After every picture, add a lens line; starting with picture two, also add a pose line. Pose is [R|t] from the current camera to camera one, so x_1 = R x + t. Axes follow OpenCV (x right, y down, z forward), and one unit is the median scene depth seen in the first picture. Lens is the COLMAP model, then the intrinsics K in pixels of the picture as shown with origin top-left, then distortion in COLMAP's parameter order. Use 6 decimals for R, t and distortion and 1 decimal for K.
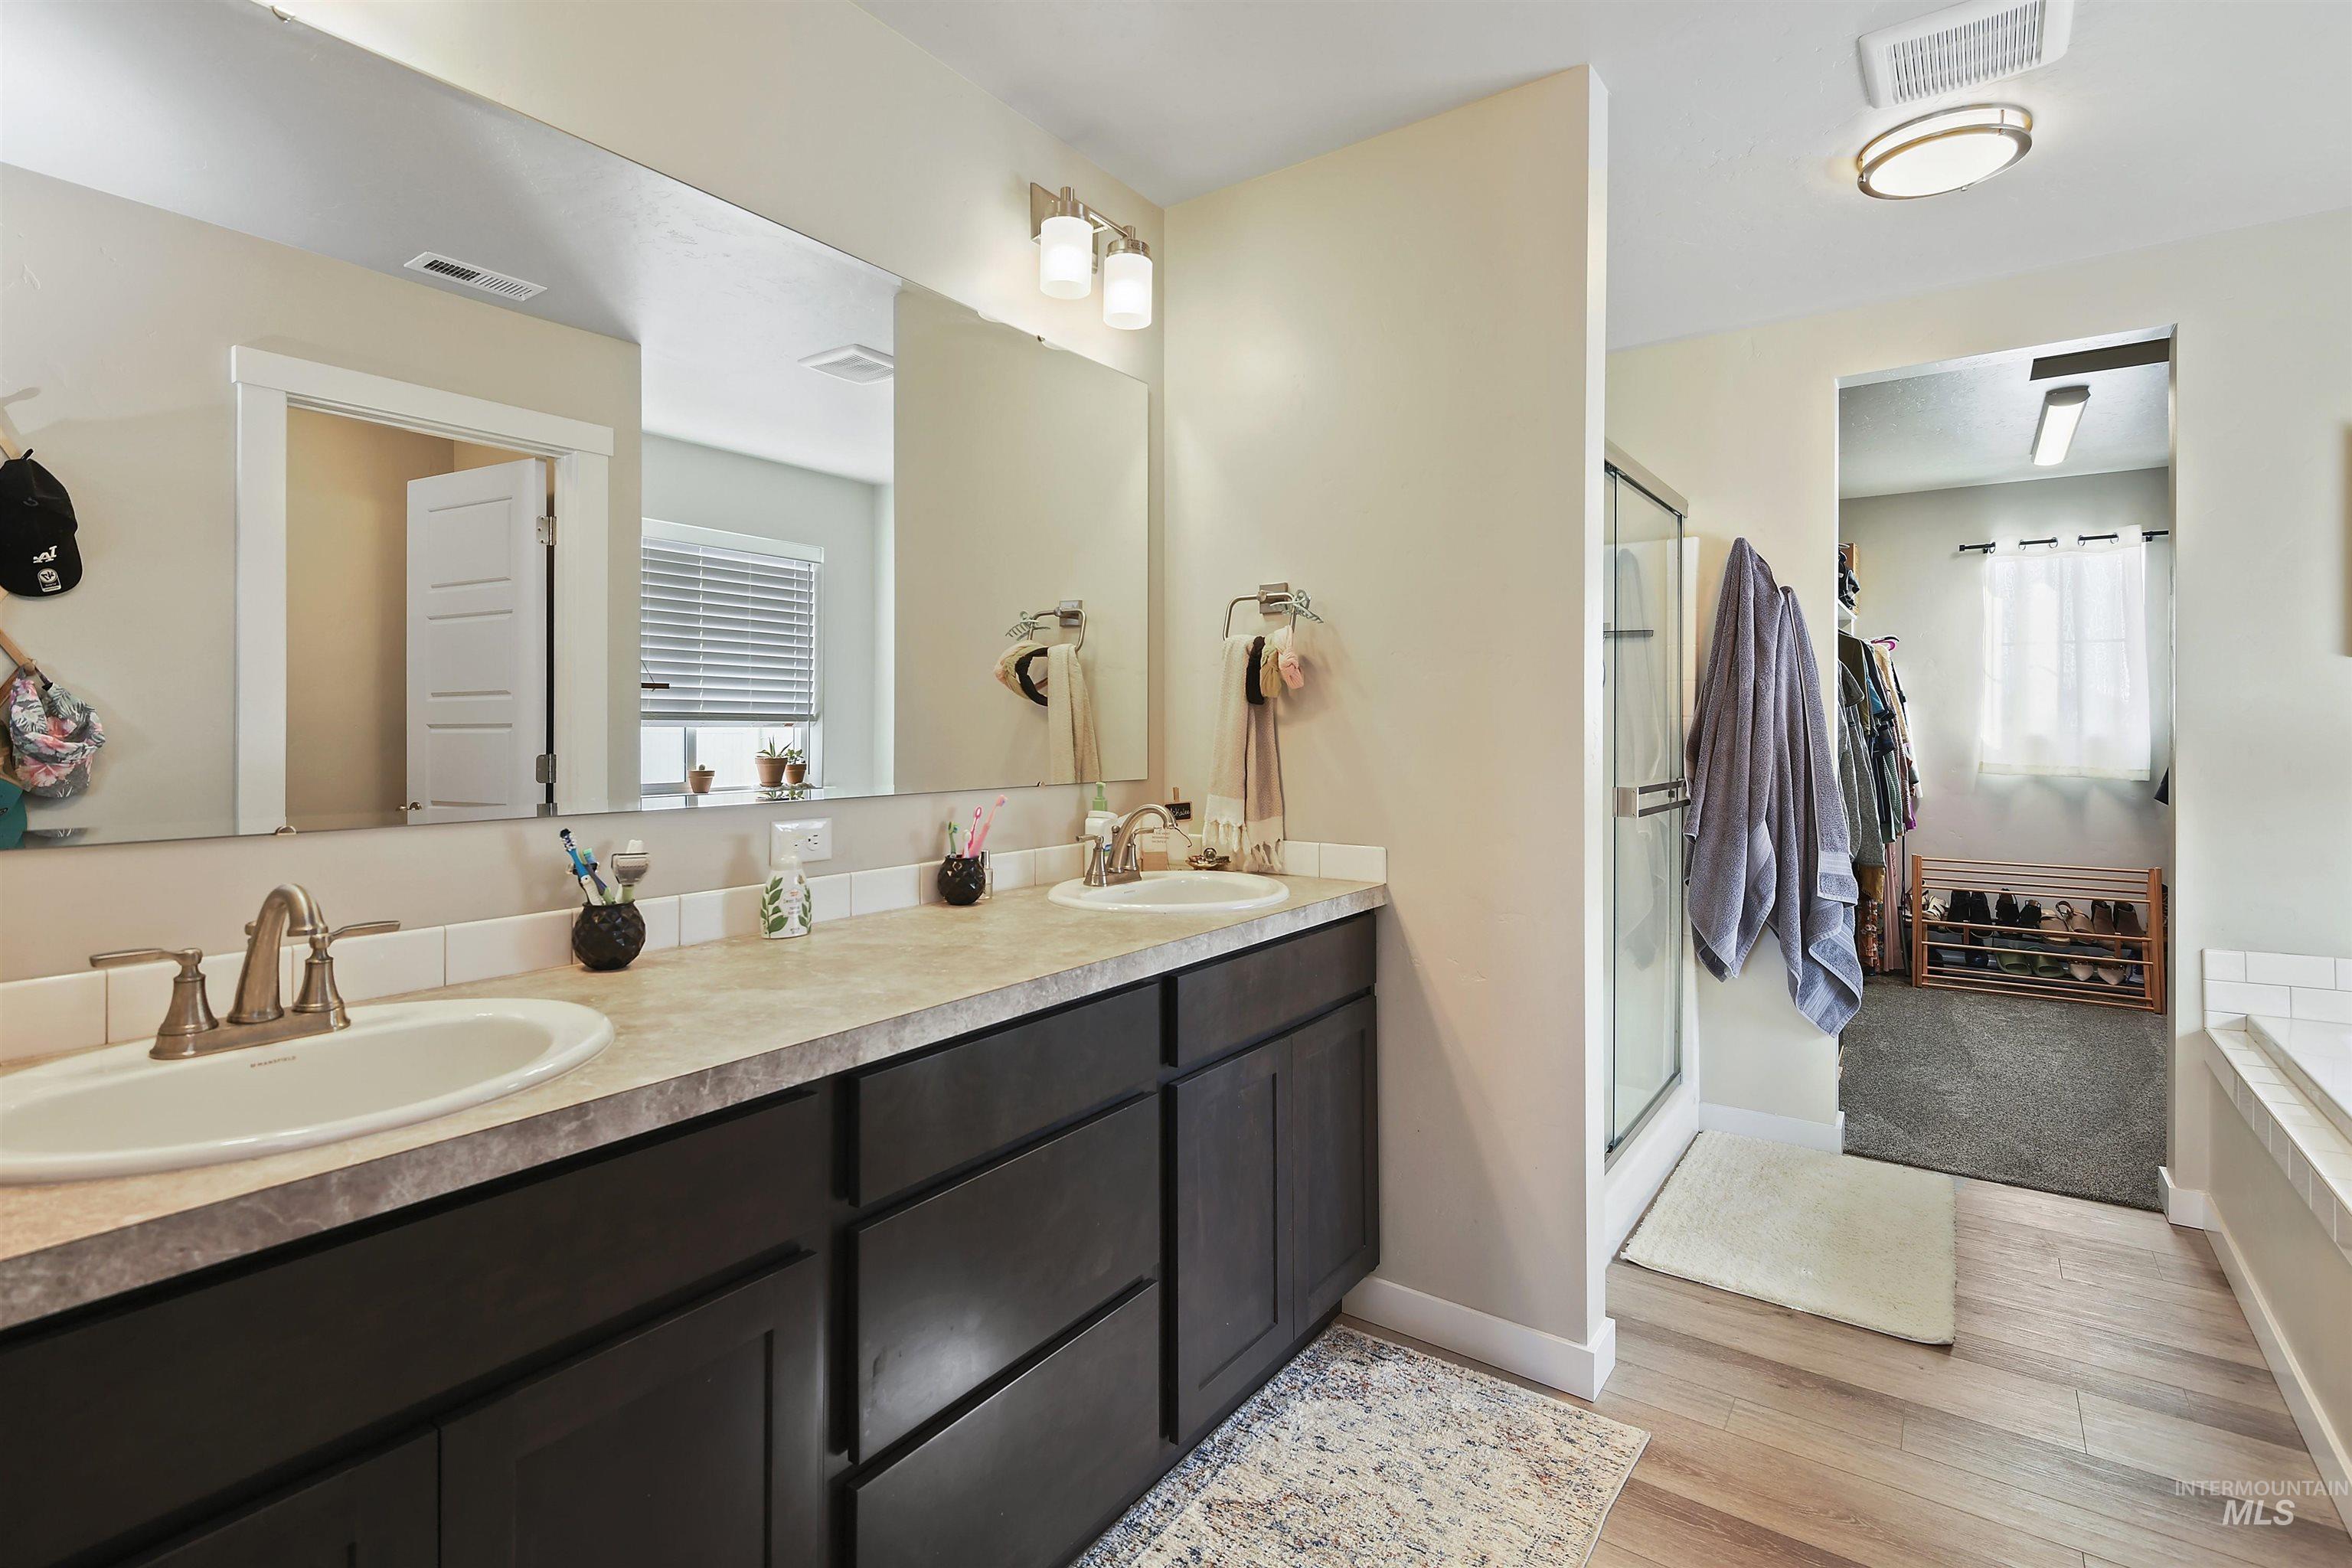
lens RADIAL K [[1102.2, 0, 1177.9], [0, 1102.2, 732.5], [0, 0, 1]] dist [-0.002048, -0.000559]
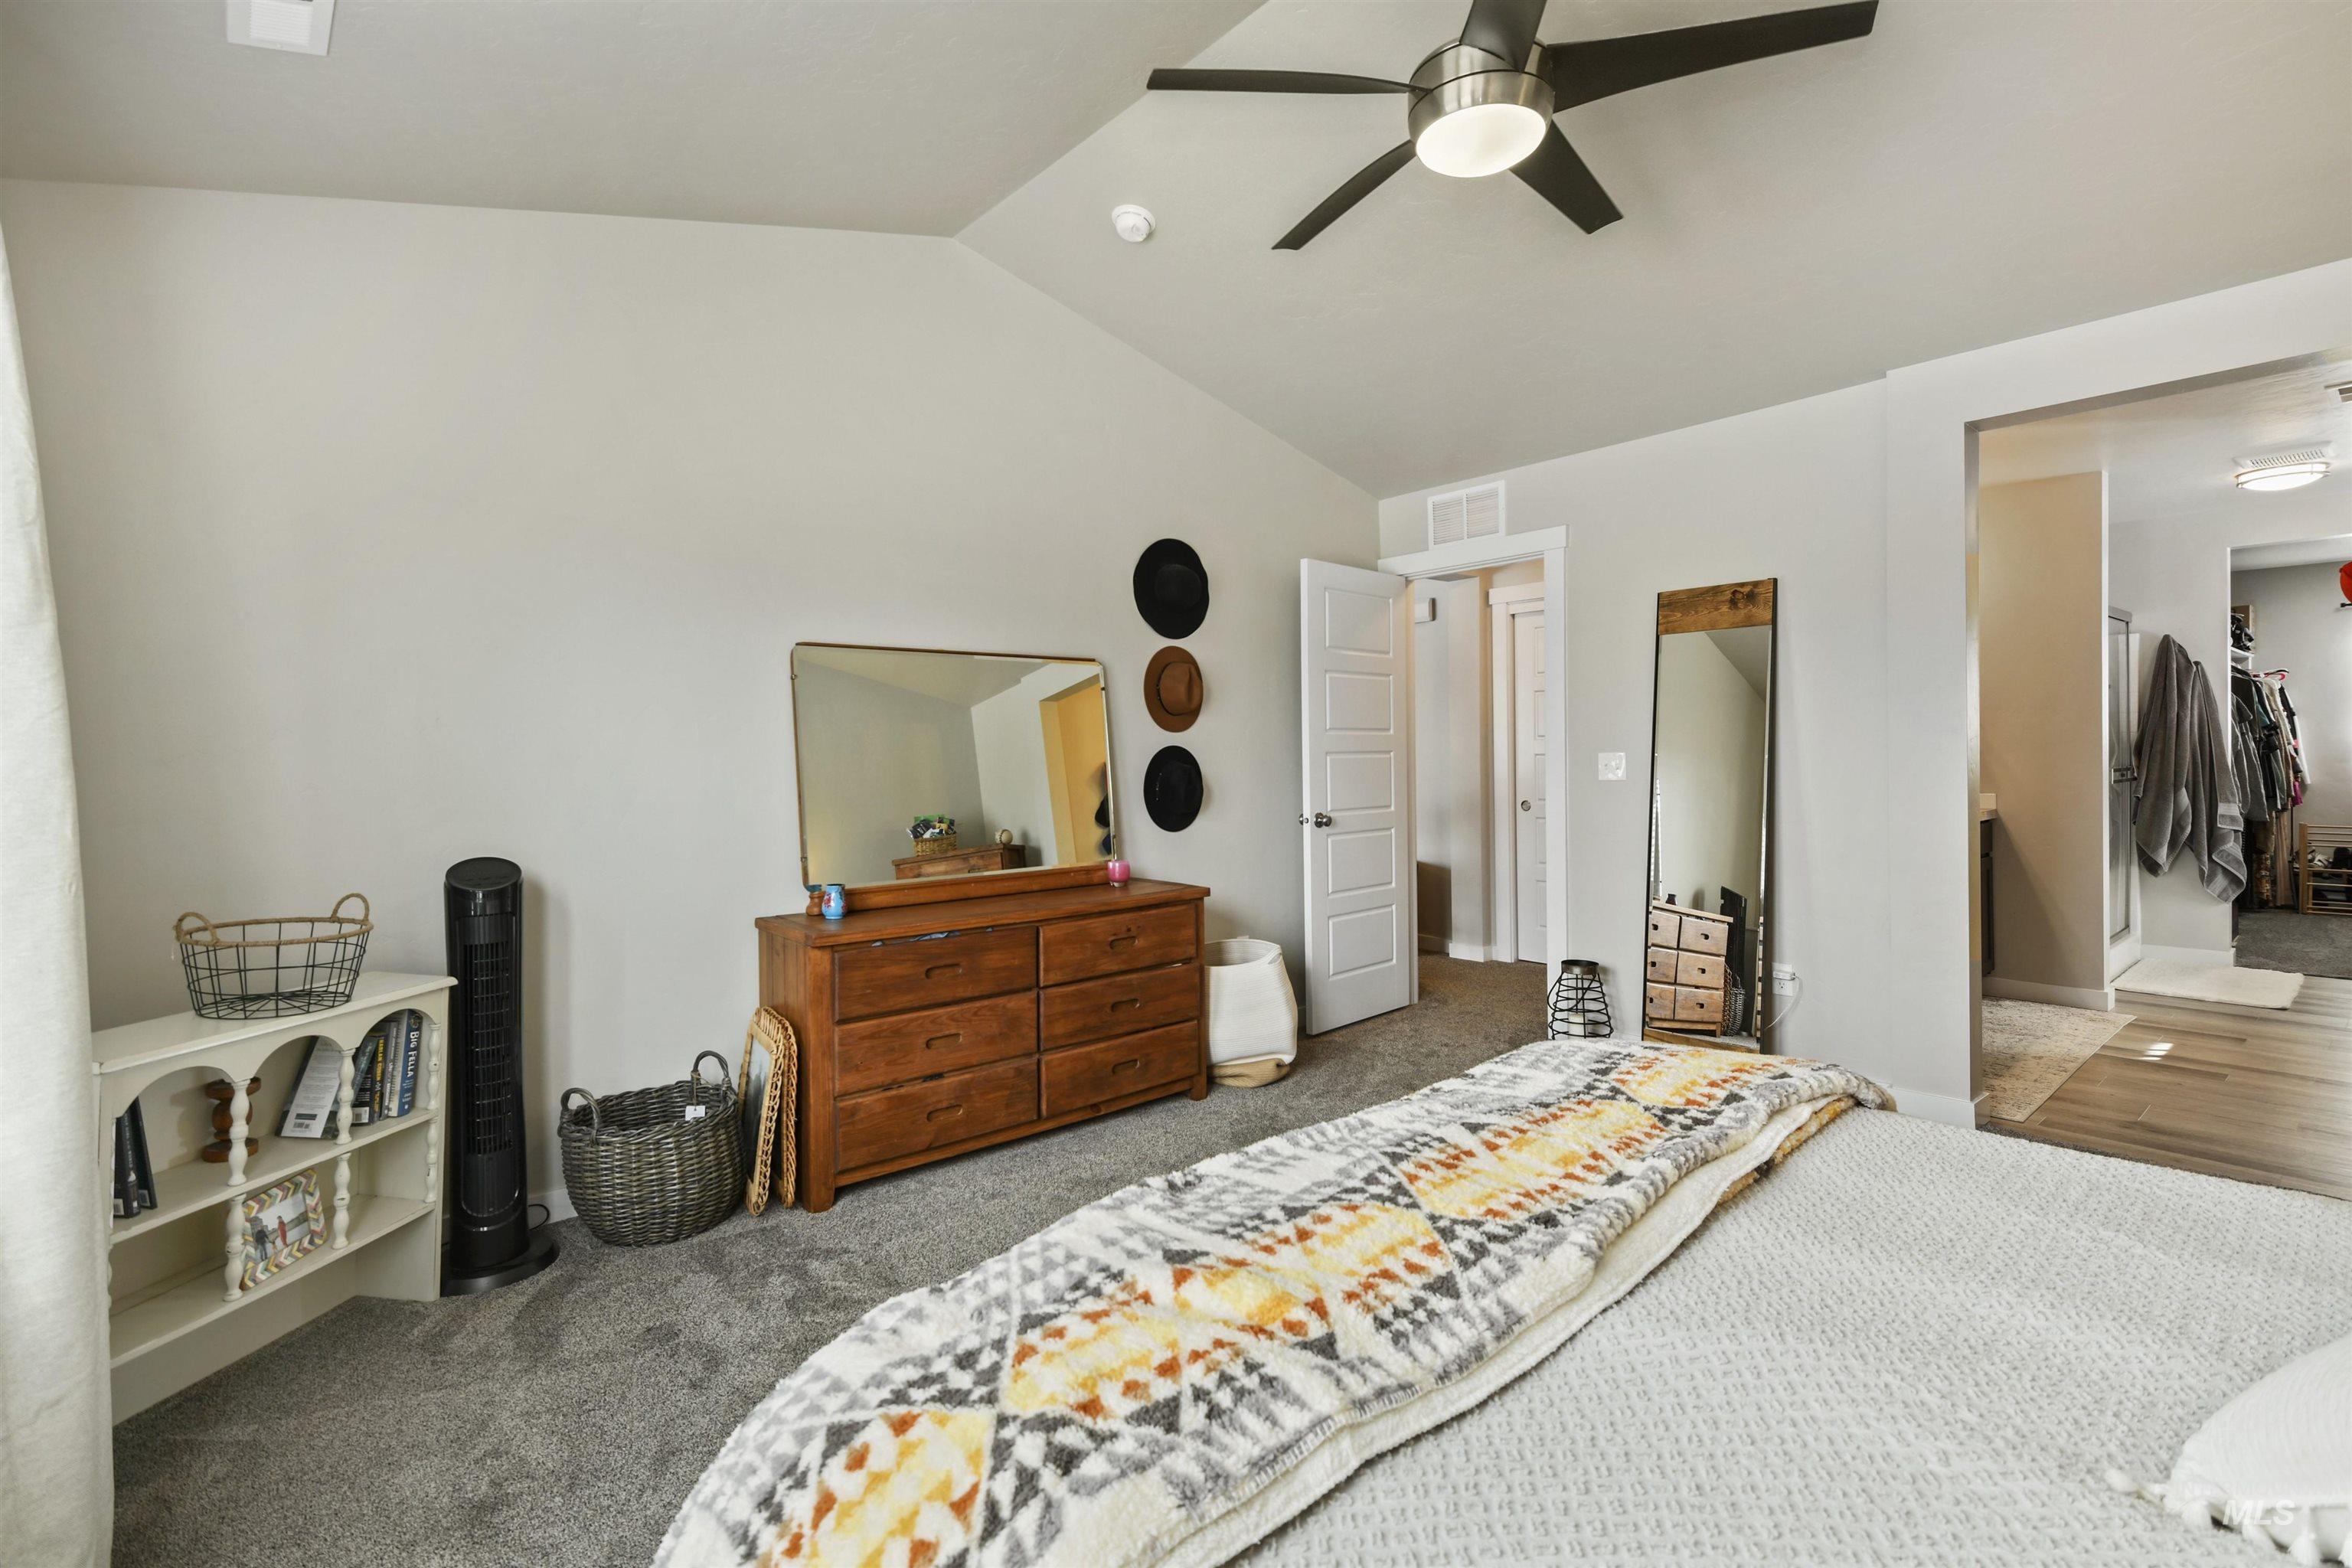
lens RADIAL K [[1102.2, 0, 1177.9], [0, 1102.2, 732.5], [0, 0, 1]] dist [-0.002048, -0.000559]
pose [[0.972829, -0.007457, -0.231404, -0.432887], [0.007229, 0.999972, -0.001835, -0.014145], [0.231411, 0.000112, 0.972856, -0.753167]]
